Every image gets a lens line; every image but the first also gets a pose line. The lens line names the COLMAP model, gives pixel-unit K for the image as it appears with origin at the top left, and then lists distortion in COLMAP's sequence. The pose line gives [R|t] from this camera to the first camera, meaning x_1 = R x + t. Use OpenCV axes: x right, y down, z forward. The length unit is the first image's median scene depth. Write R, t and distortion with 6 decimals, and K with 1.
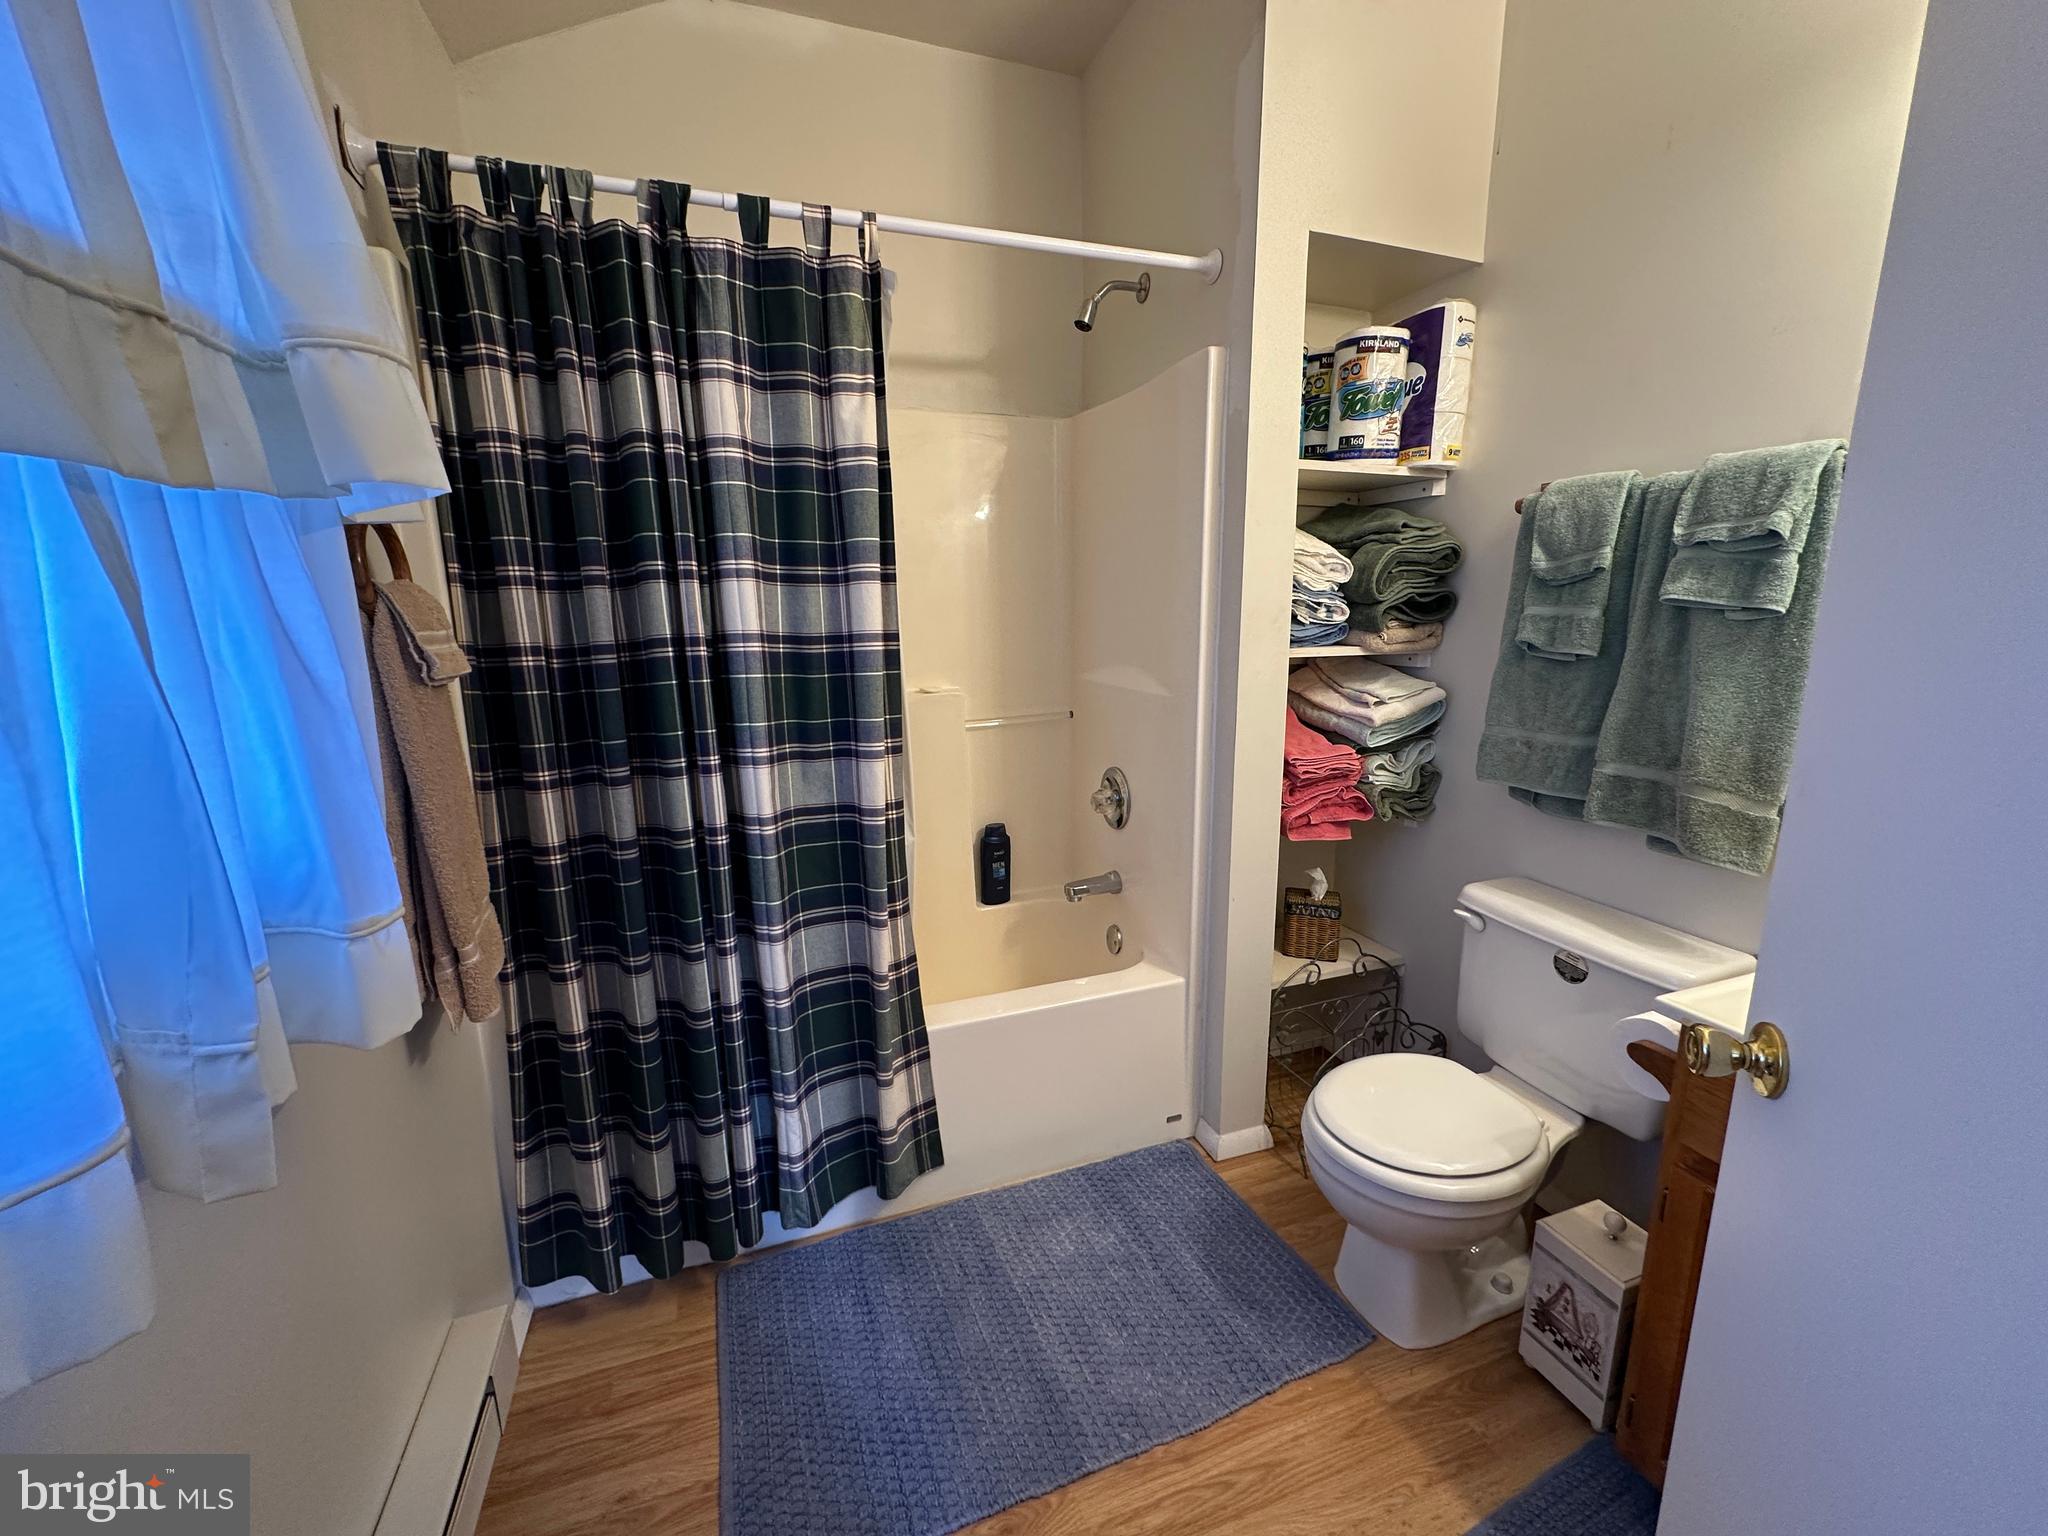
lens RADIAL K [[816.5, 0, 1025.1], [0, 816.5, 767.5], [0, 0, 1]] dist [-0.004147, 0.000652]
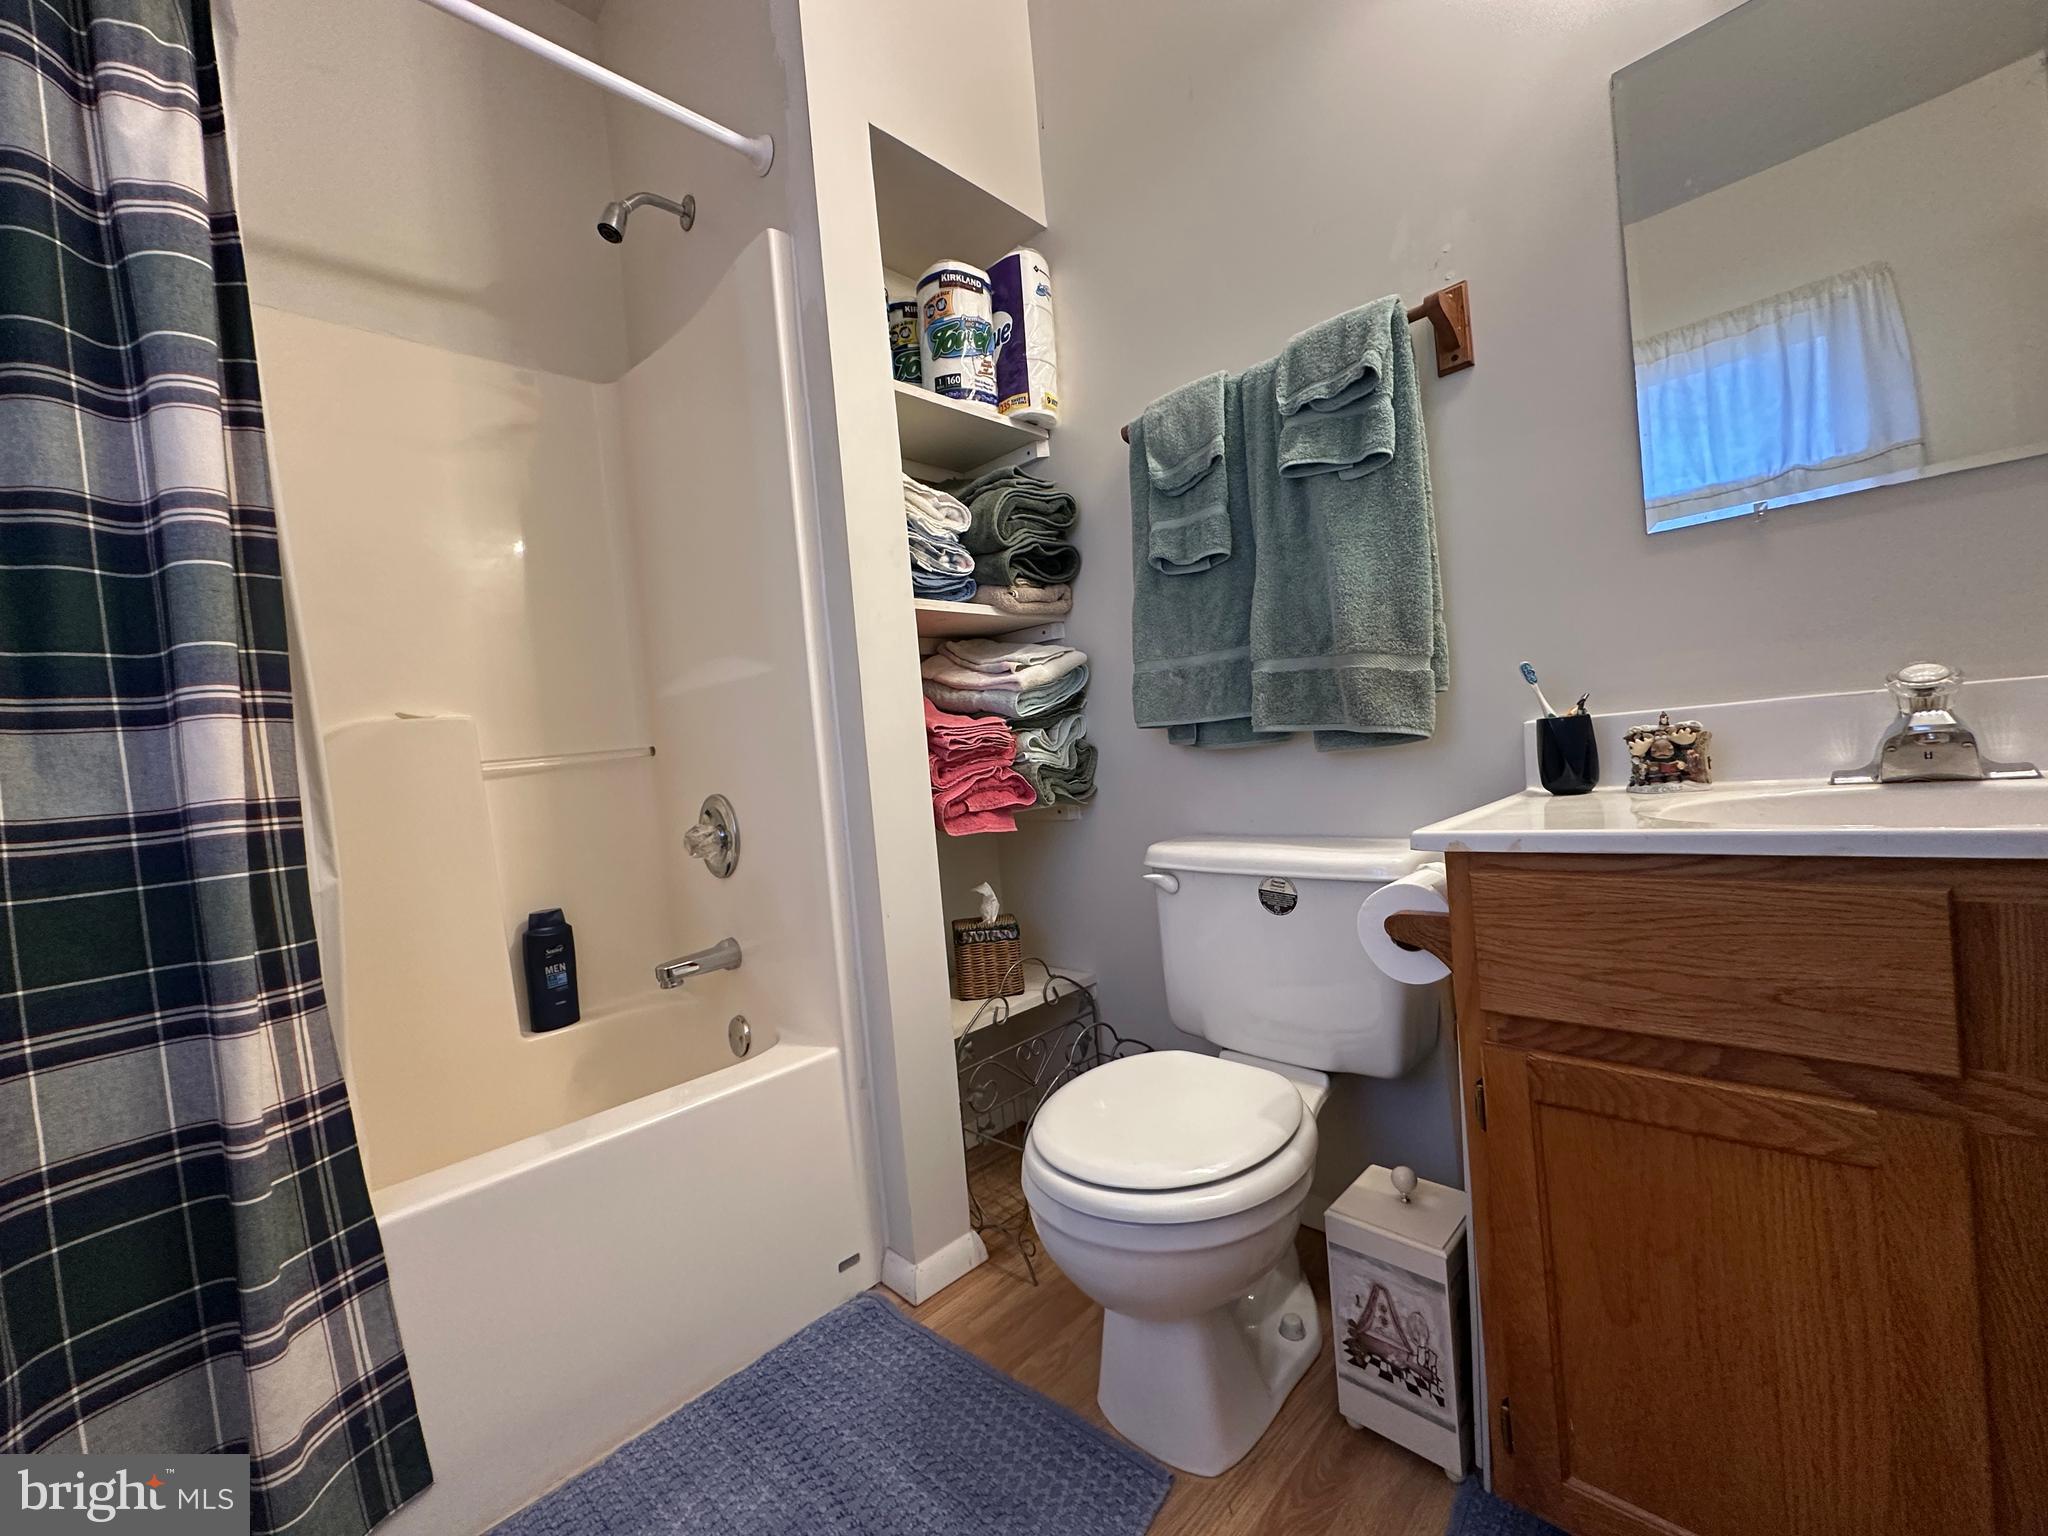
lens RADIAL K [[816.5, 0, 1024.8], [0, 816.5, 766.1], [0, 0, 1]] dist [-0.004147, 0.000652]
pose [[0.902410, -0.078984, 0.423578, 0.070736], [0.160821, 0.973756, -0.161045, 0.191566], [-0.399741, 0.213449, 0.891429, 0.288522]]
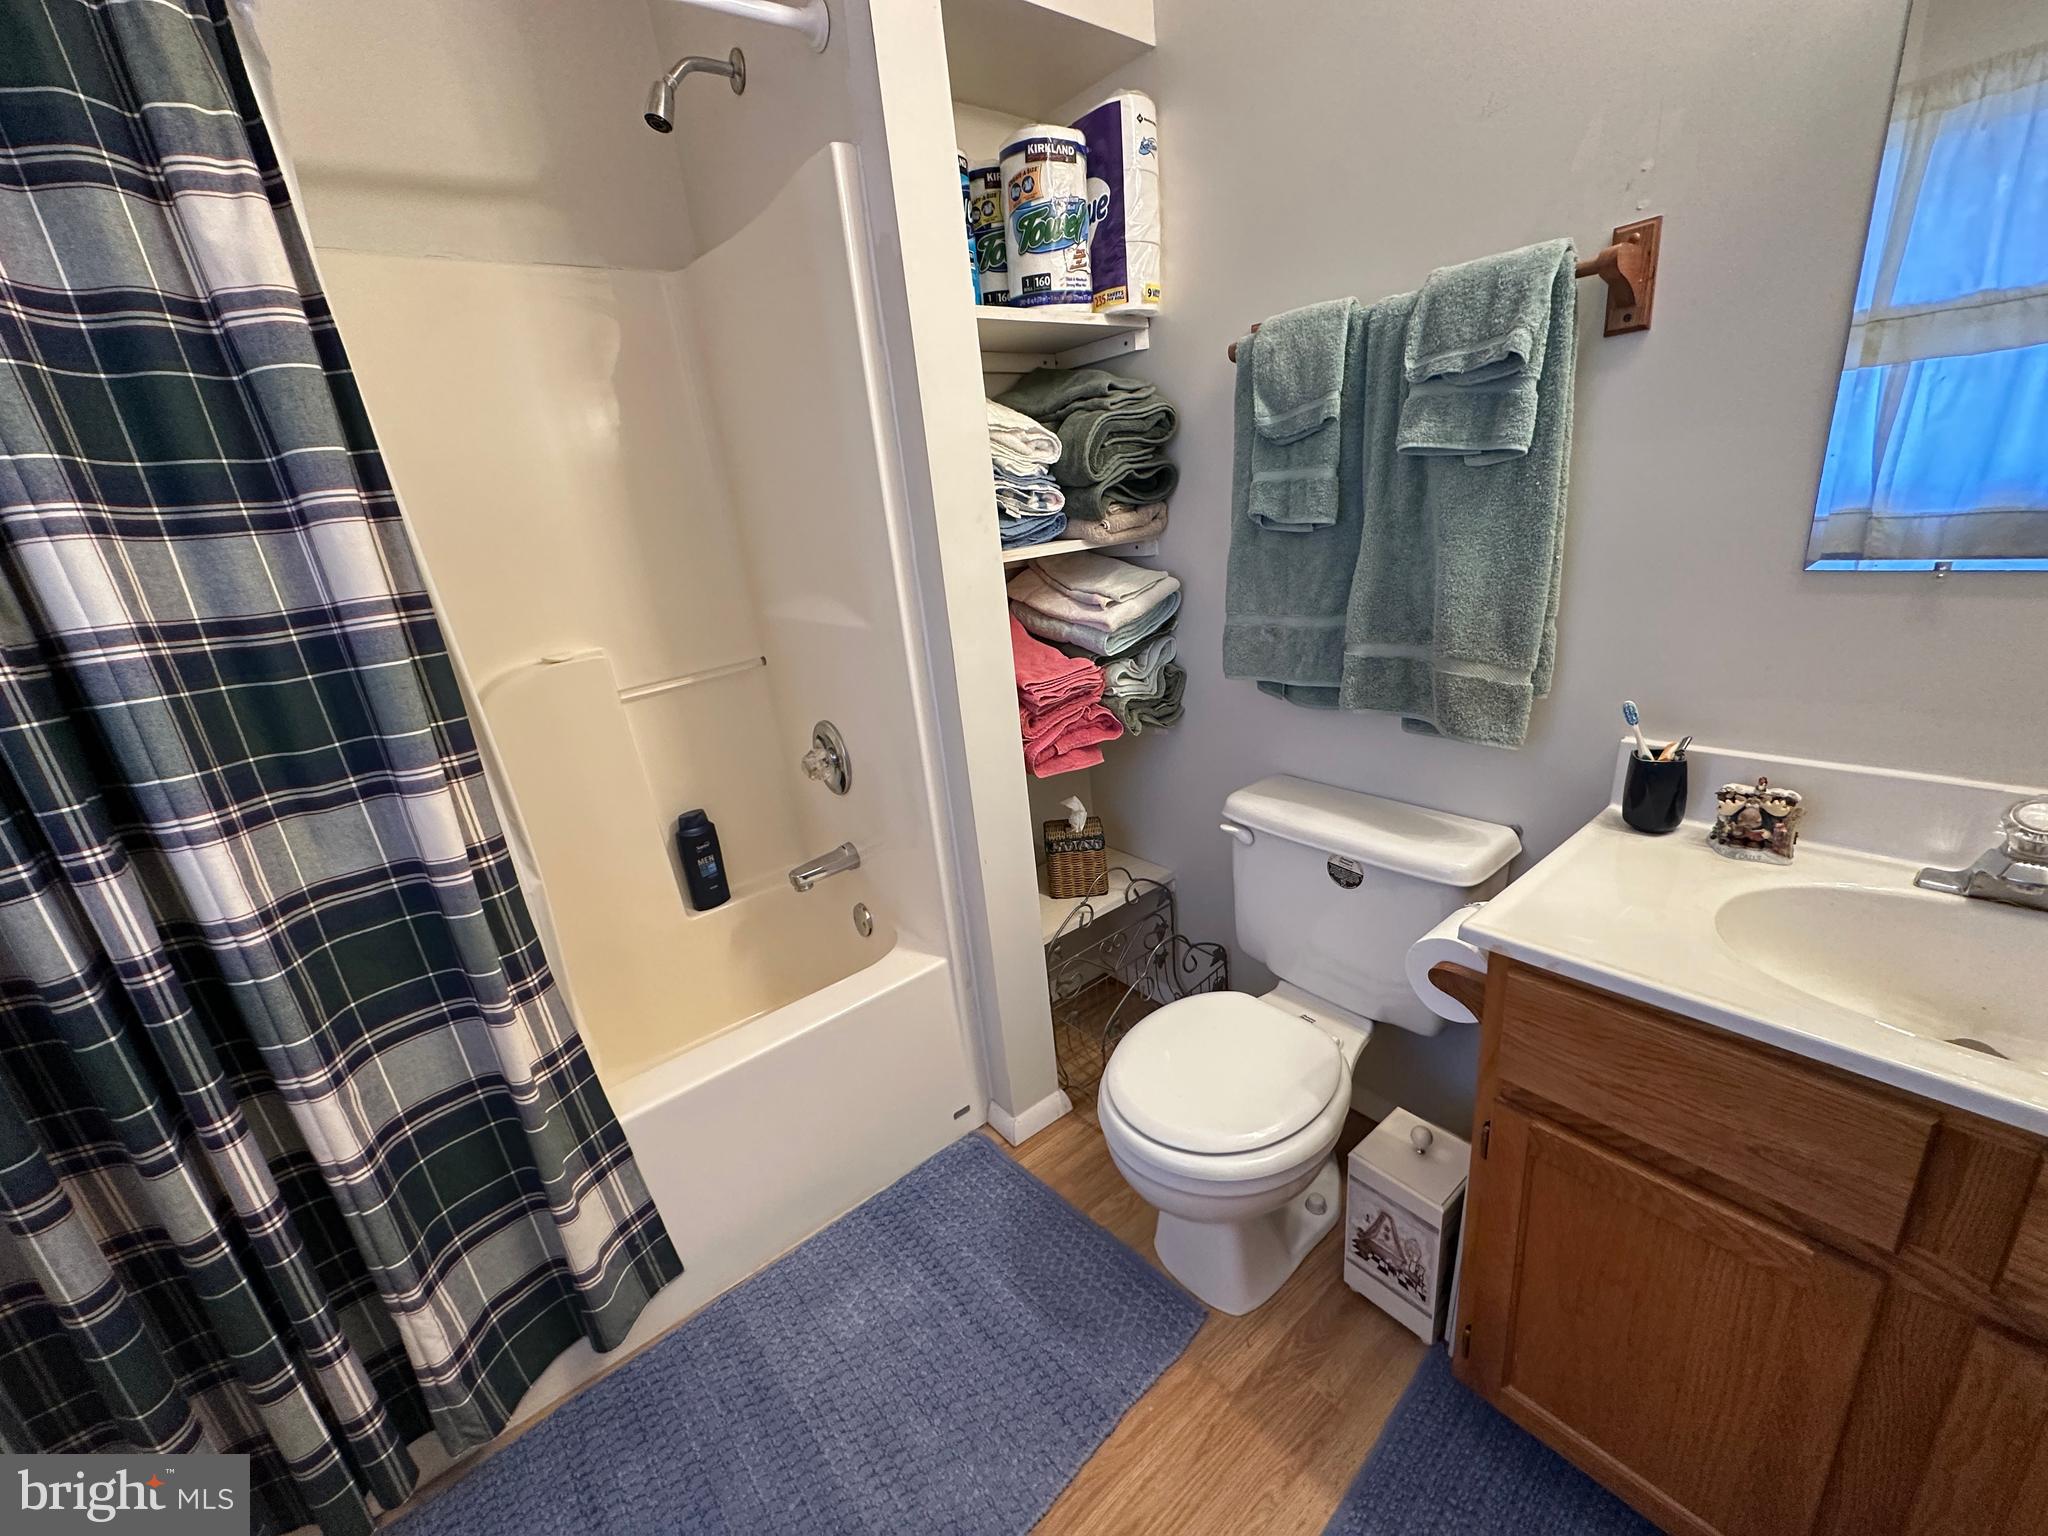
lens RADIAL K [[816.5, 0, 1024.0], [0, 816.5, 768.1], [0, 0, 1]] dist [-0.004147, 0.000652]
pose [[0.944518, -0.182048, 0.273392, 0.091057], [0.151572, 0.980003, 0.128920, -0.039408], [-0.291395, -0.080329, 0.953224, 0.221306]]
